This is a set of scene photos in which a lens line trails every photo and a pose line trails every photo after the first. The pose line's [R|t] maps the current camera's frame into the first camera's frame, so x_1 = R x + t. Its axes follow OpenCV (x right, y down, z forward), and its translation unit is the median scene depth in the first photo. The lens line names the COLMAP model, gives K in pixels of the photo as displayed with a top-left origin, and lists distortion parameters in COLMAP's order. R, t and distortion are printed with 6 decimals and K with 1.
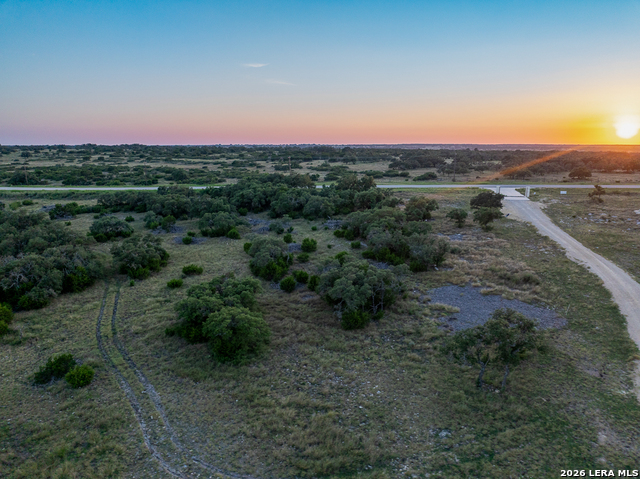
lens RADIAL K [[445.3, 0, 320.0], [0, 445.3, 239.5], [0, 0, 1]] dist [-0.034285, 0.003498]
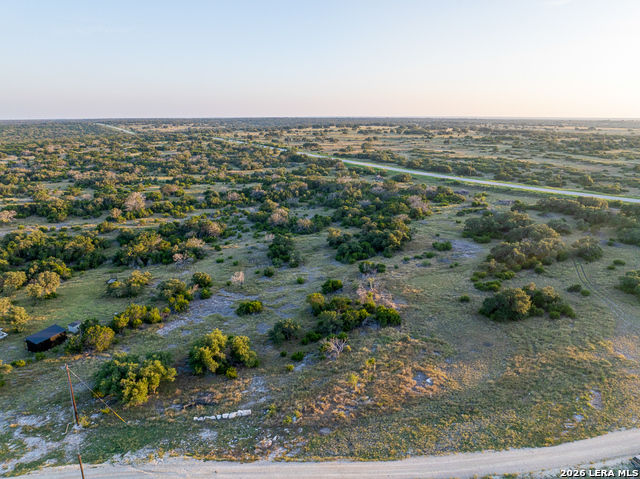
lens RADIAL K [[445.3, 0, 320.0], [0, 445.3, 239.5], [0, 0, 1]] dist [-0.034285, 0.003498]
pose [[0.713760, 0.191334, -0.673749, 0.036421], [-0.147153, 0.981458, 0.122827, -0.053491], [0.684758, 0.011475, 0.728680, -0.944568]]
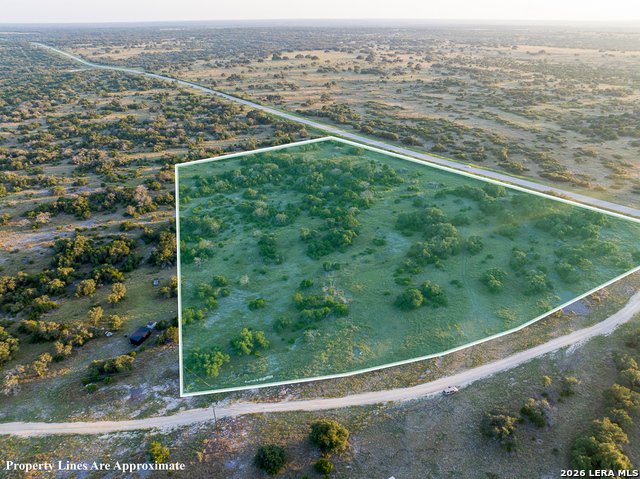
lens RADIAL K [[445.3, 0, 320.0], [0, 445.3, 239.5], [0, 0, 1]] dist [-0.034285, 0.003498]
pose [[0.774771, 0.292425, -0.560551, 0.345043], [-0.135768, 0.942877, 0.304222, -0.585823], [0.617493, -0.159597, 0.770215, -1.471806]]
